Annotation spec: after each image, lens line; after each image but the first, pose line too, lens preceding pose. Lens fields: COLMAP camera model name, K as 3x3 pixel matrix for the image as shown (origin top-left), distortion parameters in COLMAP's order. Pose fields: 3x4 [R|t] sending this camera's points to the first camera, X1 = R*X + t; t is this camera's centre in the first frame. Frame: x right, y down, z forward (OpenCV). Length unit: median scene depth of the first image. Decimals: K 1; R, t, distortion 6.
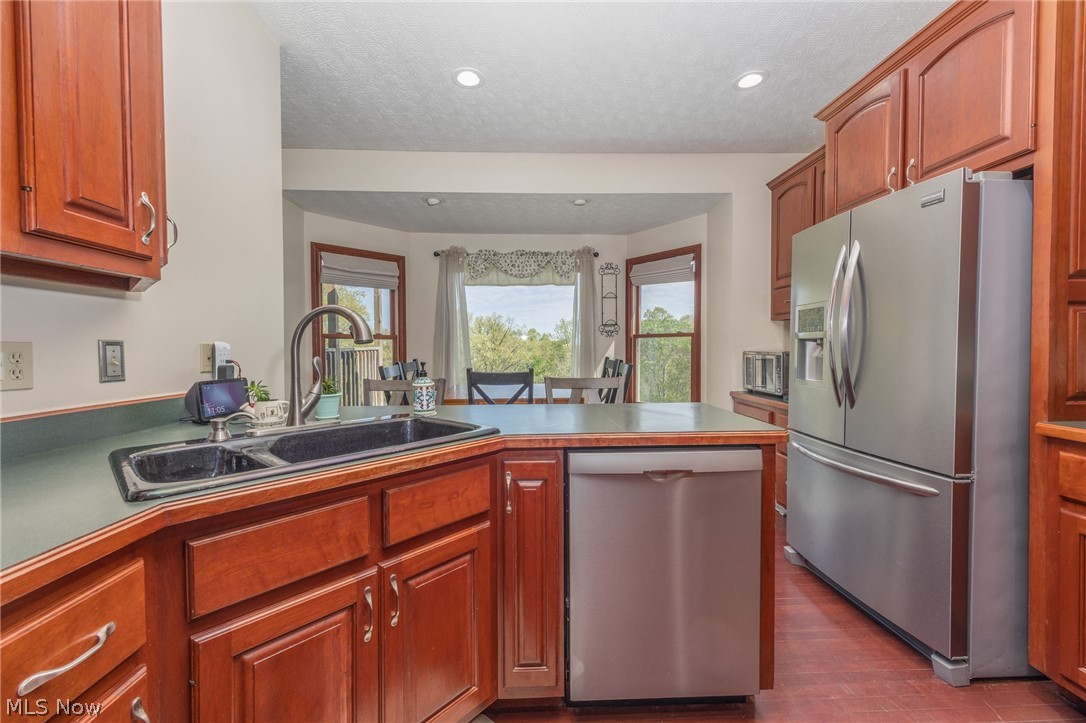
lens RADIAL K [[438.2, 0, 544.0], [0, 438.2, 356.4], [0, 0, 1]] dist [0.002610, 0.000133]
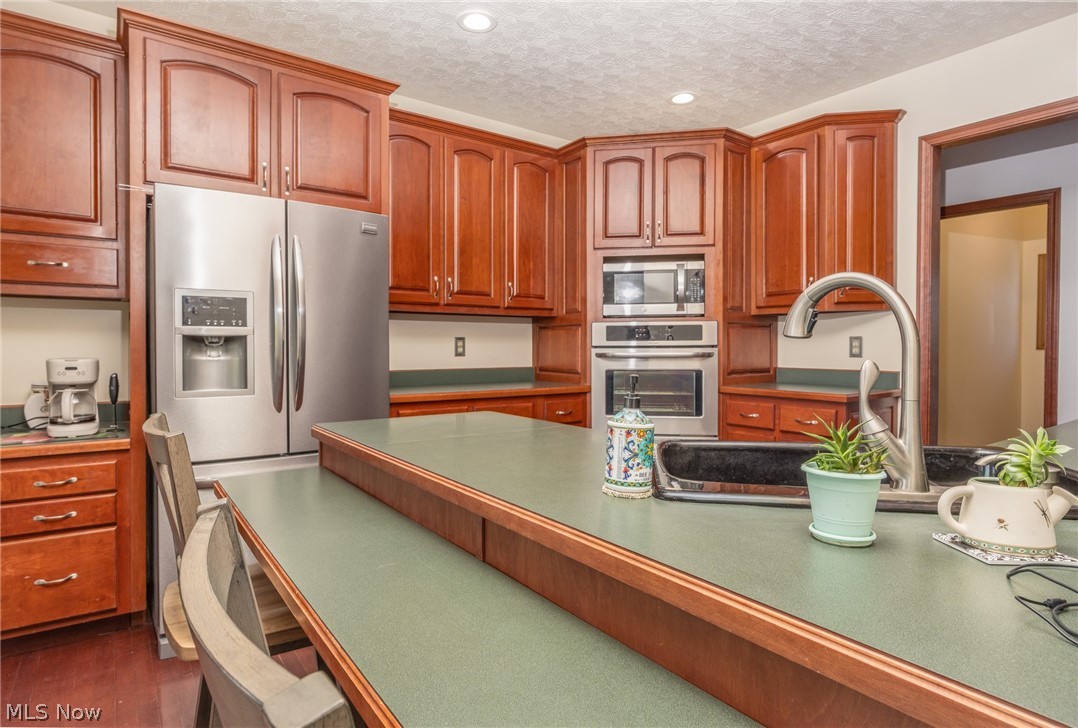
lens RADIAL K [[582.2, 0, 539.0], [0, 582.2, 364.0], [0, 0, 1]] dist [-0.000694, -0.000161]
pose [[-0.559815, -0.024312, 0.828261, -0.504897], [0.017245, 0.999011, 0.040980, -0.020010], [-0.828438, 0.037225, -0.558842, 1.005753]]
